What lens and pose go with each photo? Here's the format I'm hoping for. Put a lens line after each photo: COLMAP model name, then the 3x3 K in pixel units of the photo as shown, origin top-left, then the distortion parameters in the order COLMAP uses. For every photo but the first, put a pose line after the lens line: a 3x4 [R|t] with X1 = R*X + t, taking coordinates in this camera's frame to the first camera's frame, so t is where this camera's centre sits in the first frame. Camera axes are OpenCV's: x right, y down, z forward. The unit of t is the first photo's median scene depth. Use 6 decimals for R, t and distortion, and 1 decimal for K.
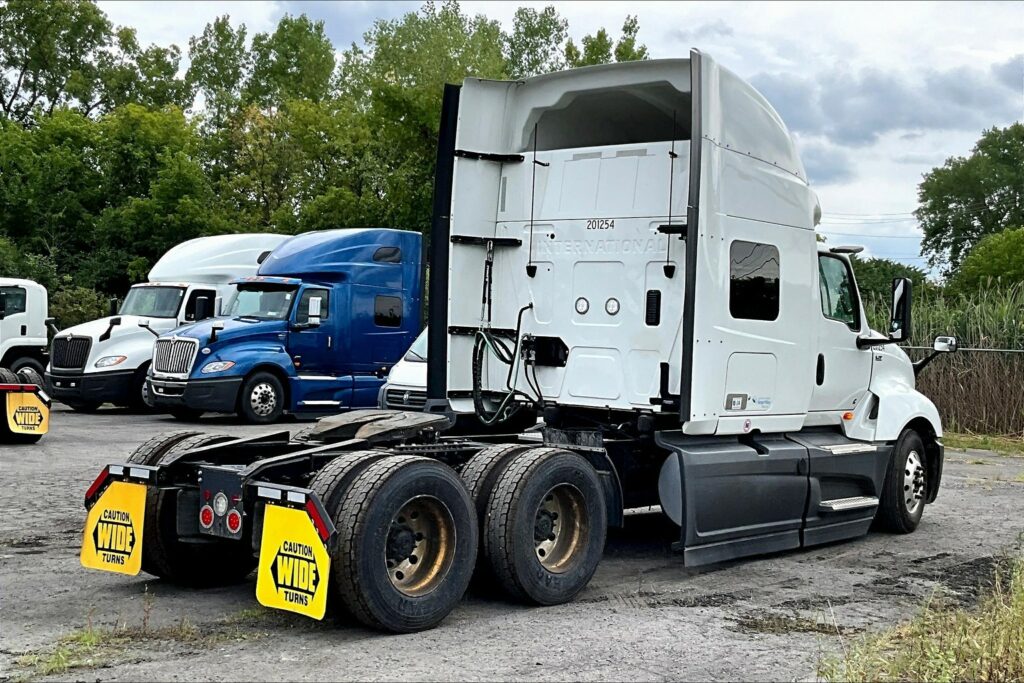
lens RADIAL K [[1340.8, 0, 512.0], [0, 1340.8, 341.5], [0, 0, 1]] dist [0.067874, -0.001388]
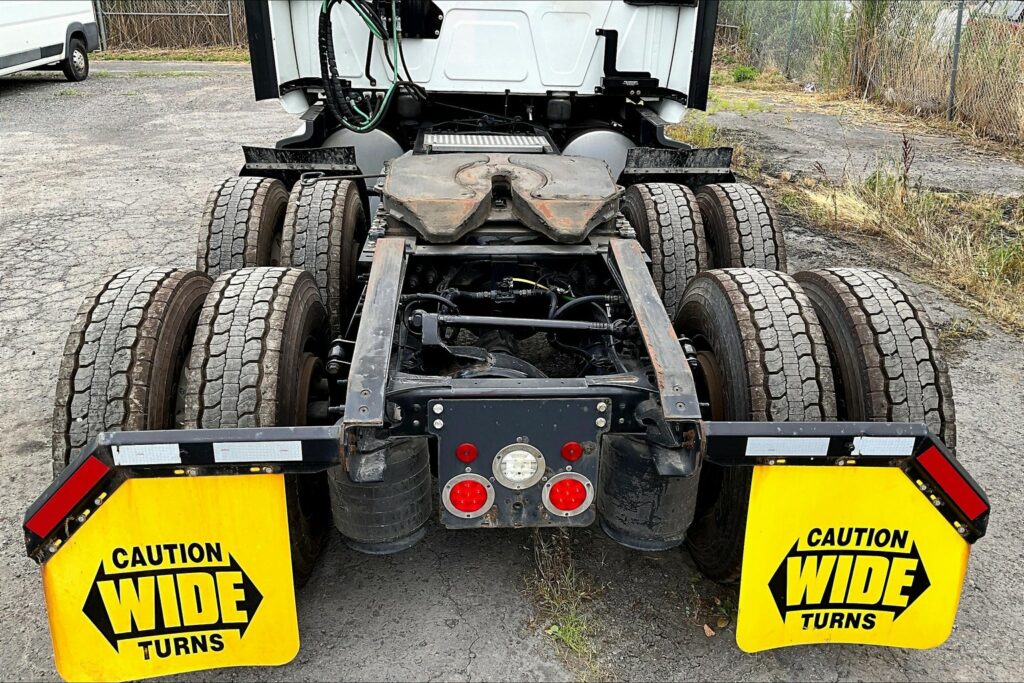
lens RADIAL K [[846.2, 0, 512.0], [0, 846.2, 341.5], [0, 0, 1]] dist [0.085746, -0.177751]
pose [[0.716760, -0.286714, 0.635649, -0.357287], [0.004043, 0.913254, 0.407371, -0.025910], [-0.697308, -0.289417, 0.655743, 0.782540]]
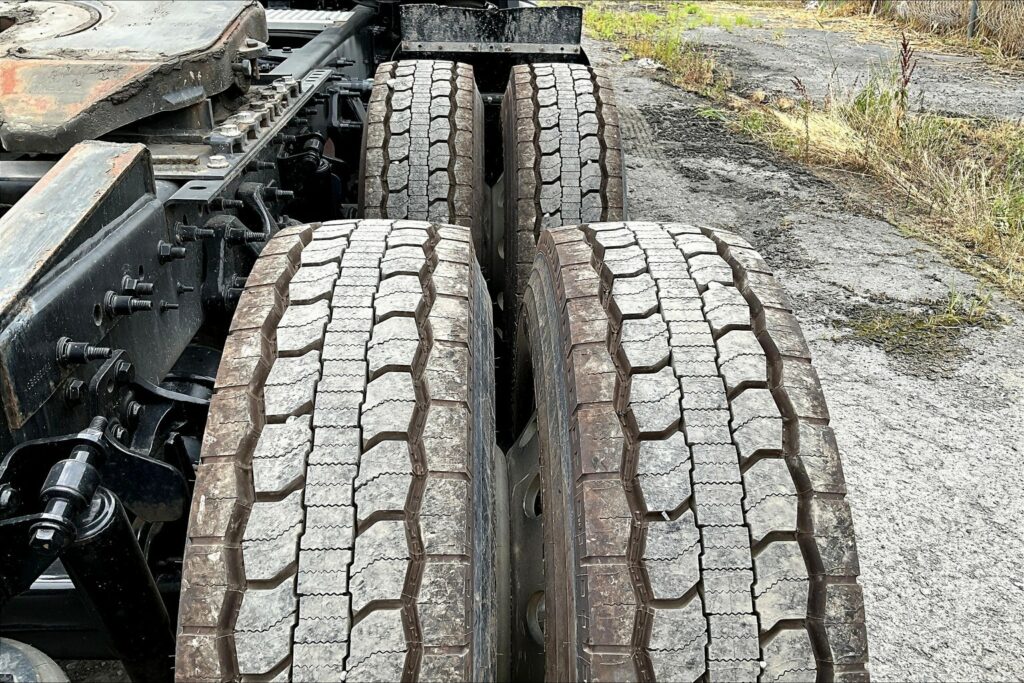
lens RADIAL K [[848.5, 0, 512.0], [0, 848.5, 341.5], [0, 0, 1]] dist [0.062093, -0.116647]
pose [[0.728904, -0.320458, 0.604984, -0.153664], [-0.000372, 0.883499, 0.468434, 0.036016], [-0.684616, -0.341668, 0.643866, 0.839024]]
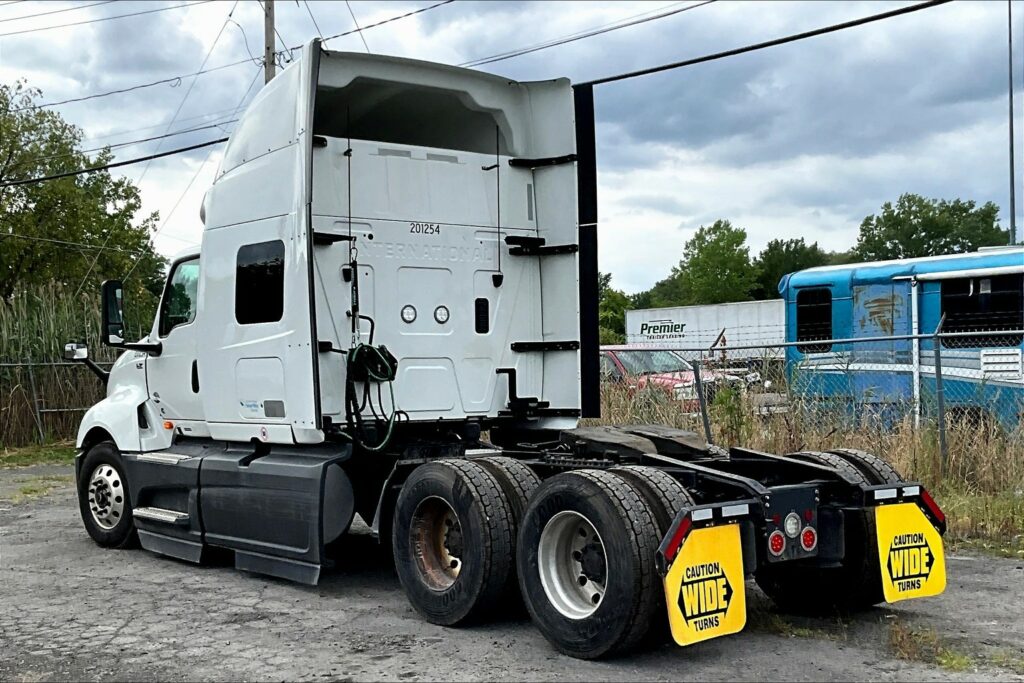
lens RADIAL K [[1423.1, 0, 512.0], [0, 1423.1, 341.5], [0, 0, 1]] dist [0.044143, 0.006614]
pose [[0.191157, -0.020200, 0.981352, -1.150143], [0.028712, 0.999475, 0.014980, -0.025628], [-0.981140, 0.025313, 0.191636, 0.937023]]
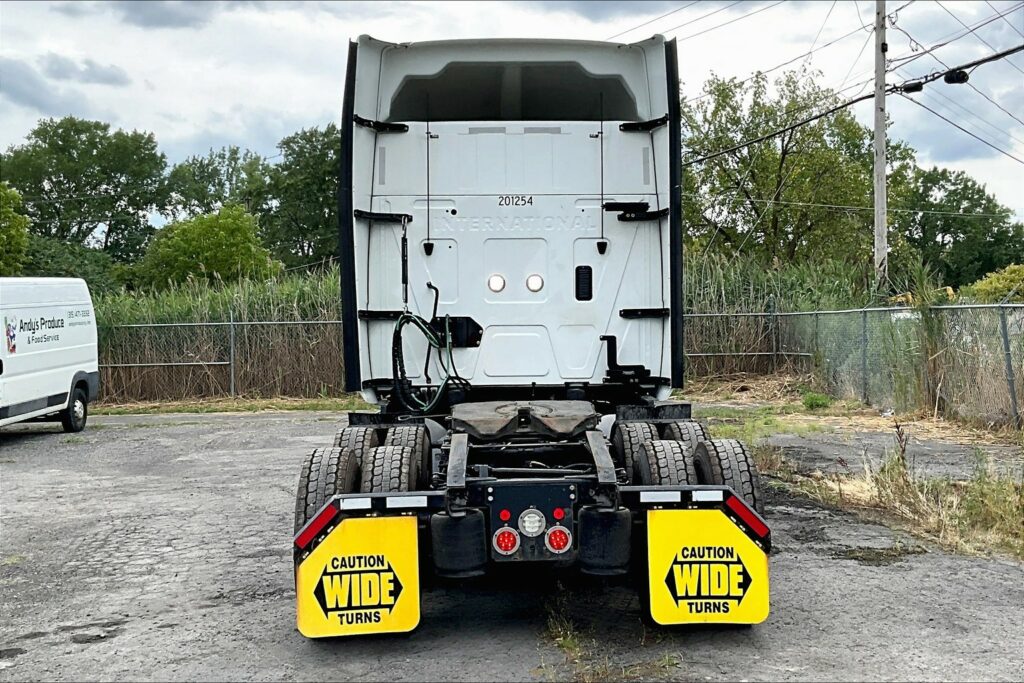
lens RADIAL K [[1258.4, 0, 524.0], [0, 1258.4, 316.6], [0, 0, 1]] dist [0.062532, 0.004158]
pose [[0.735239, -0.041603, 0.676530, -0.704655], [0.042871, 0.998970, 0.014840, -0.019305], [-0.676451, 0.018093, 0.736265, 0.392172]]
